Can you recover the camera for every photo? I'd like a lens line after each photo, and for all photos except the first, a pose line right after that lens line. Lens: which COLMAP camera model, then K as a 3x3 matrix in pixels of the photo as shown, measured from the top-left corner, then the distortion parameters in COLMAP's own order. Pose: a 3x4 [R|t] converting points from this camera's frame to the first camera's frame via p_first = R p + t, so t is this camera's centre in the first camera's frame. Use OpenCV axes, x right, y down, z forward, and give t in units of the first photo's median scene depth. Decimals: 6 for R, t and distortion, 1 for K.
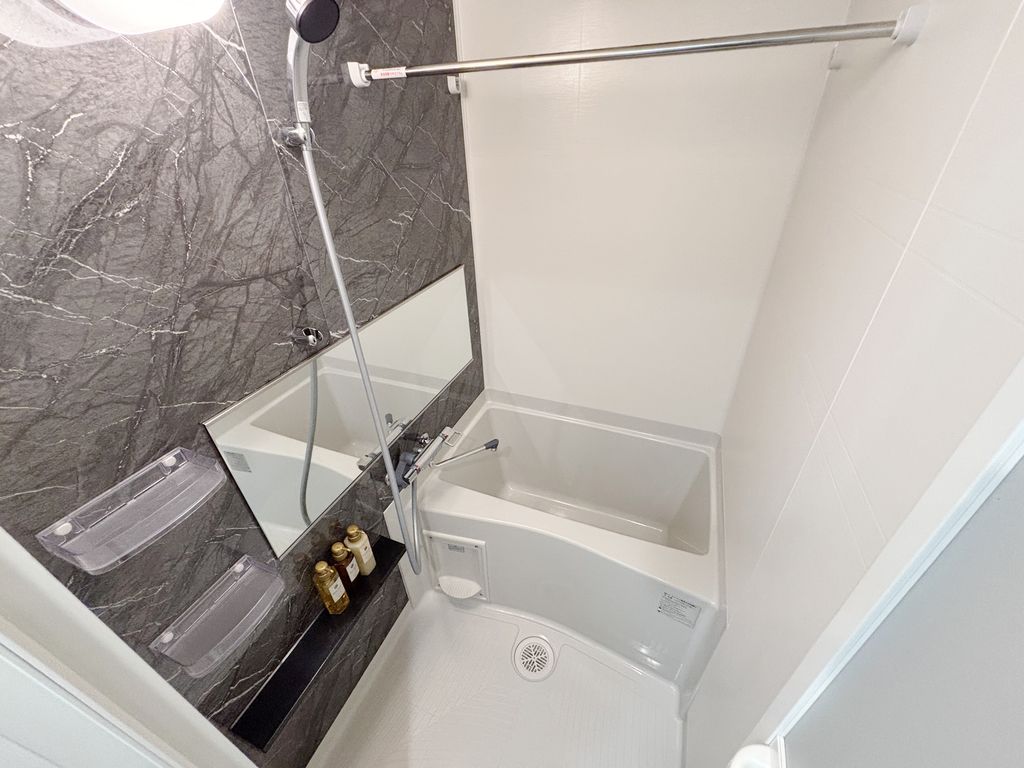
lens RADIAL K [[409.2, 0, 509.9], [0, 409.2, 389.8], [0, 0, 1]] dist [0.001394, -0.000489]
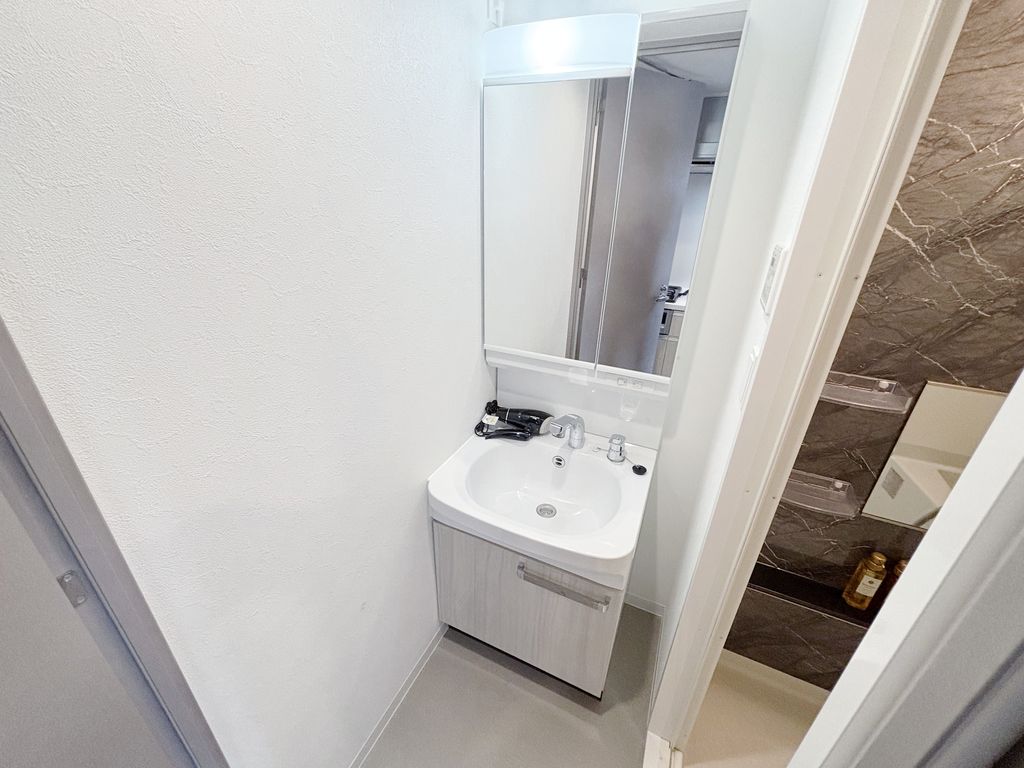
lens RADIAL K [[409.2, 0, 508.8], [0, 409.2, 378.9], [0, 0, 1]] dist [0.001394, -0.000489]
pose [[-0.055971, 0.437364, -0.897541, 0.517316], [-0.570870, 0.723495, 0.388153, 0.351923], [0.819131, 0.534104, 0.209183, -0.384282]]
